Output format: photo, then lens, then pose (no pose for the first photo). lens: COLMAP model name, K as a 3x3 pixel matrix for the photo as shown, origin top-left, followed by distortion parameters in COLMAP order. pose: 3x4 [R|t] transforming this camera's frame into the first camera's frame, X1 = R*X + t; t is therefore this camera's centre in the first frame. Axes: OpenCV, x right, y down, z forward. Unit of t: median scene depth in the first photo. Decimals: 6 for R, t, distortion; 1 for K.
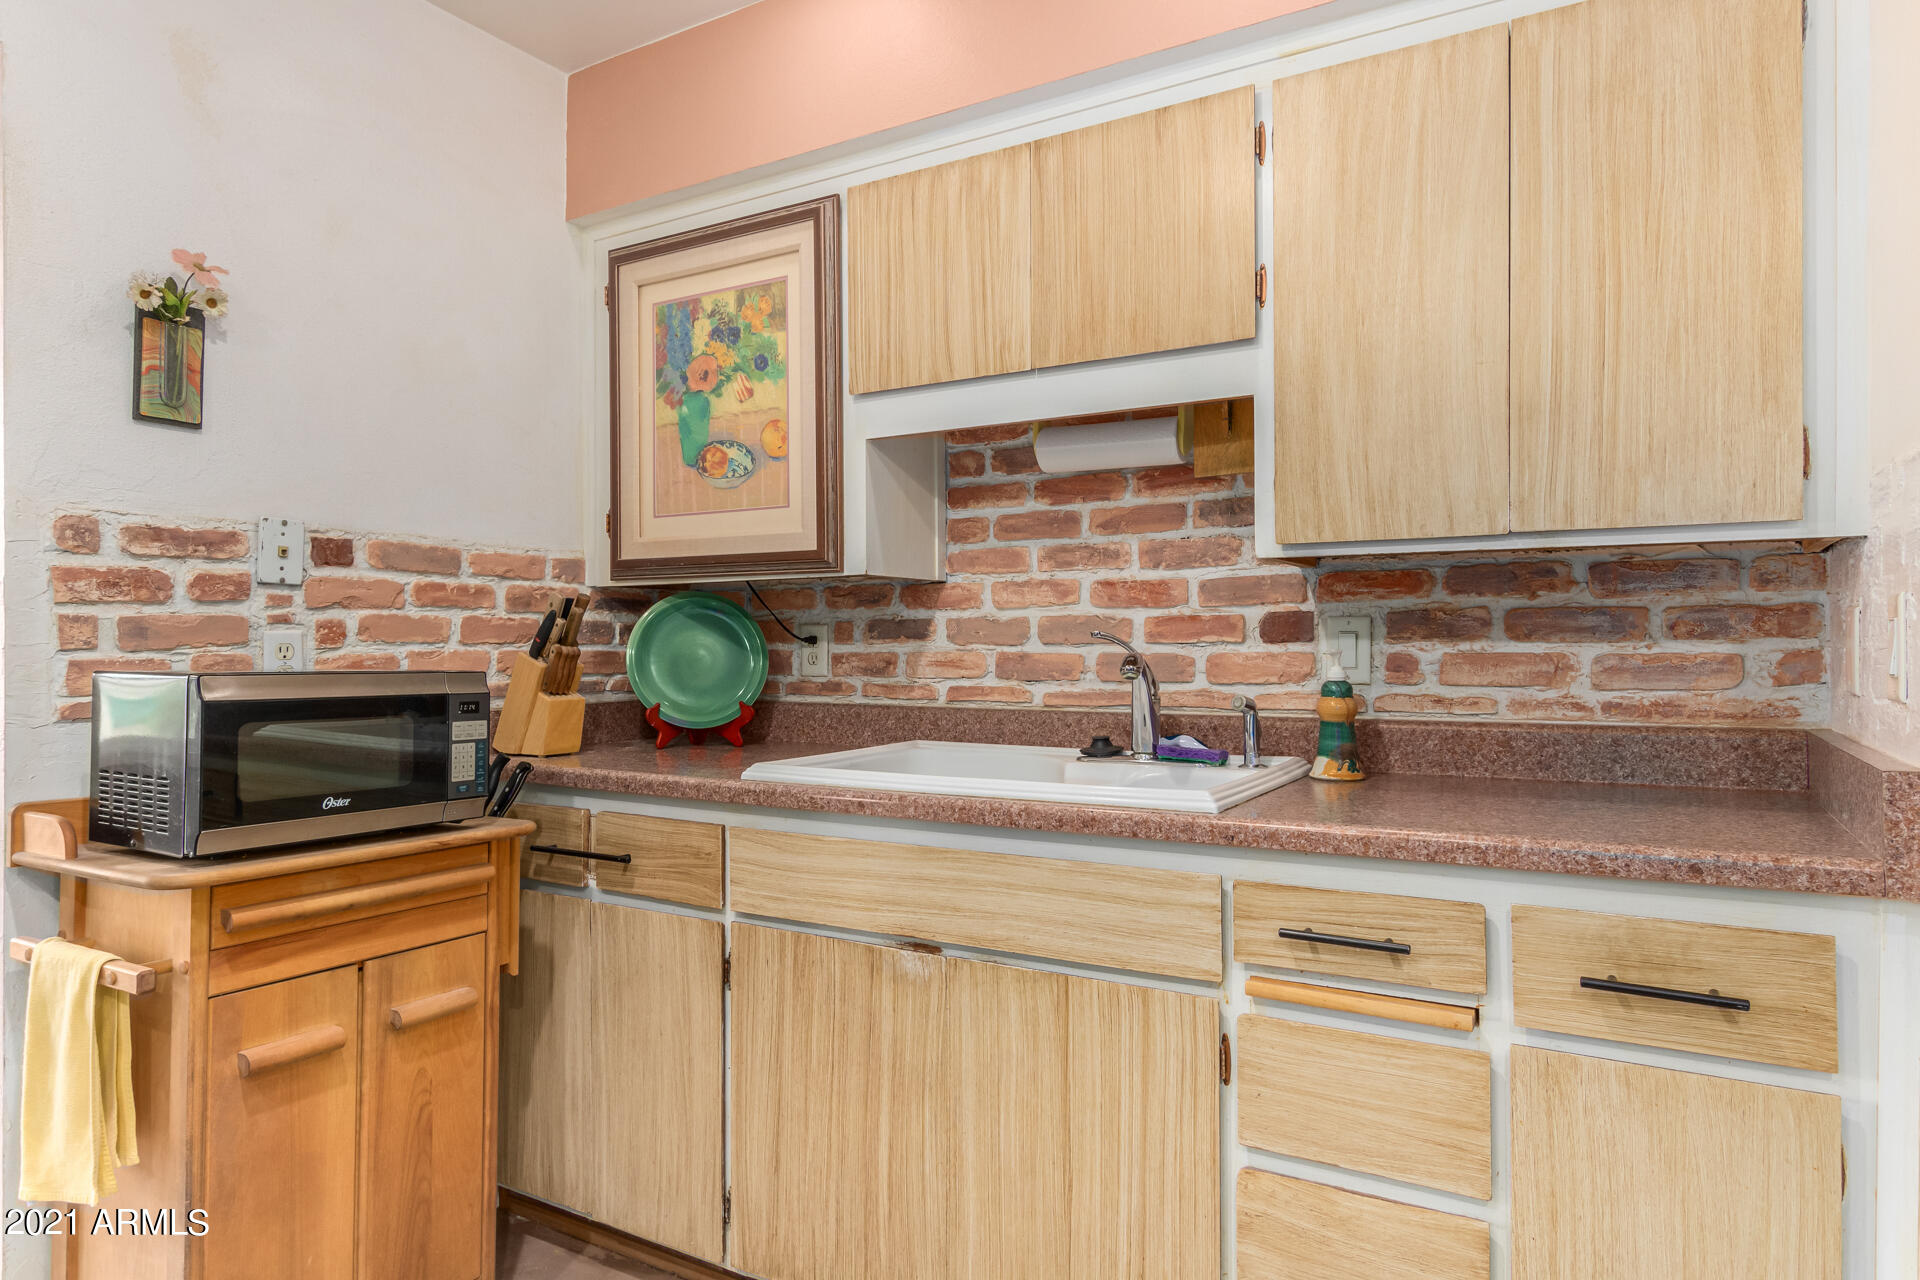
lens RADIAL K [[1159.3, 0, 961.7], [0, 1159.3, 634.6], [0, 0, 1]] dist [0.000259, 0.003885]
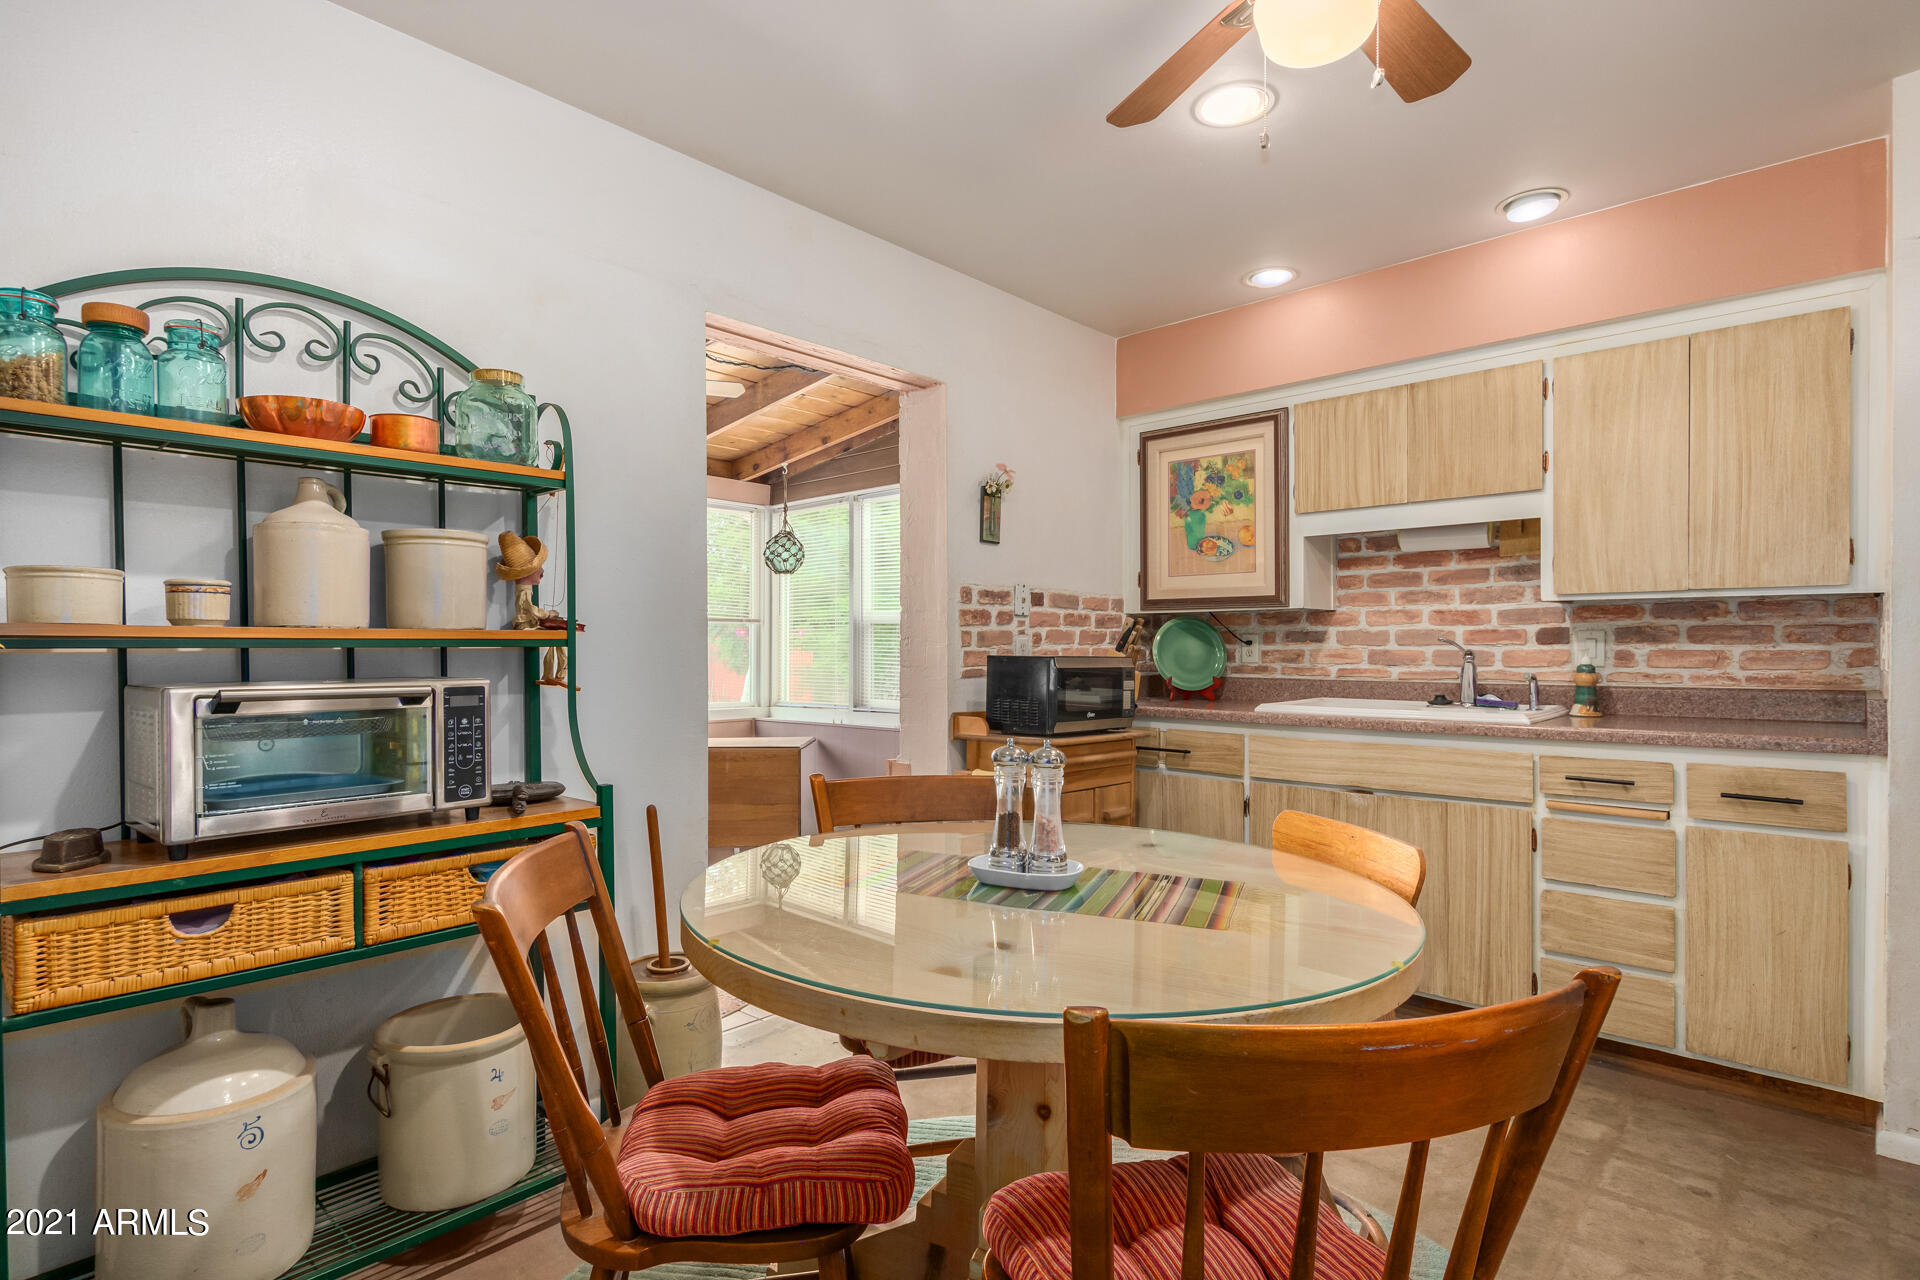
lens RADIAL K [[965.4, 0, 956.1], [0, 965.4, 644.6], [0, 0, 1]] dist [0.002667, -0.002511]
pose [[0.975711, 0.002277, -0.219051, -0.357435], [-0.001066, 0.999983, 0.005649, -0.000398], [0.219060, -0.005278, 0.975697, -0.817234]]
